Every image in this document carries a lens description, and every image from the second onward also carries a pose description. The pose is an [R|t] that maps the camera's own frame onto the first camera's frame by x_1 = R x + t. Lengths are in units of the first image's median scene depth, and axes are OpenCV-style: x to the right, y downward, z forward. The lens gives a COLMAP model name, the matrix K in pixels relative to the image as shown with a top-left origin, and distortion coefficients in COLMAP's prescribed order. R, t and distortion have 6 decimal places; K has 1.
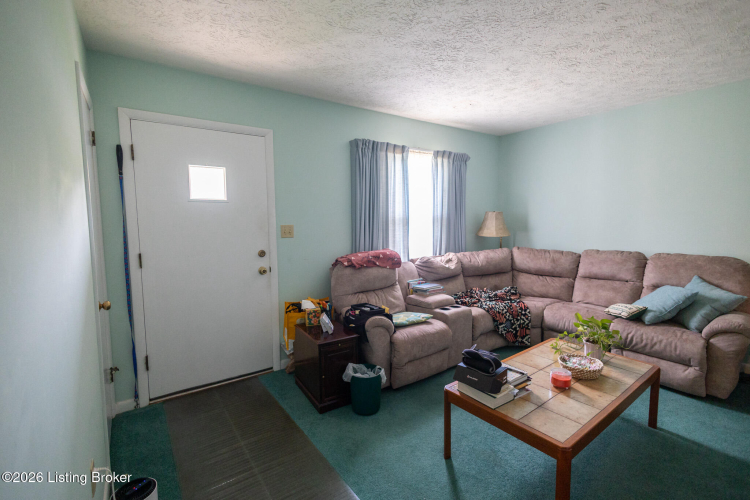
lens RADIAL K [[344.2, 0, 374.3], [0, 344.2, 251.7], [0, 0, 1]] dist [0.018317, -0.005366]
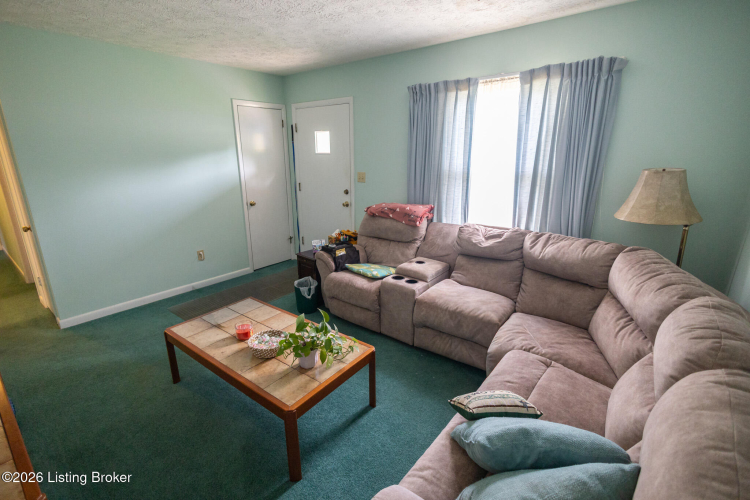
lens RADIAL K [[344.2, 0, 372.9], [0, 344.2, 248.5], [0, 0, 1]] dist [0.018317, -0.005366]
pose [[0.268857, 0.273109, -0.923649, 0.945877], [-0.094176, 0.961817, 0.256982, -0.128354], [0.958565, 0.017895, 0.284311, 0.631730]]
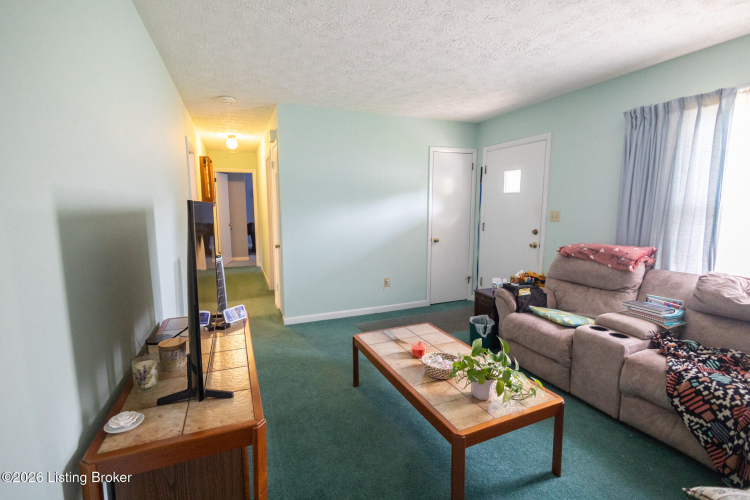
lens RADIAL K [[344.2, 0, 376.9], [0, 344.2, 248.9], [0, 0, 1]] dist [0.018317, -0.005366]
pose [[-0.222971, 0.135917, -0.965303, 0.955845], [-0.090427, 0.983079, 0.159308, -0.076536], [0.970622, 0.122810, -0.206907, 0.621956]]
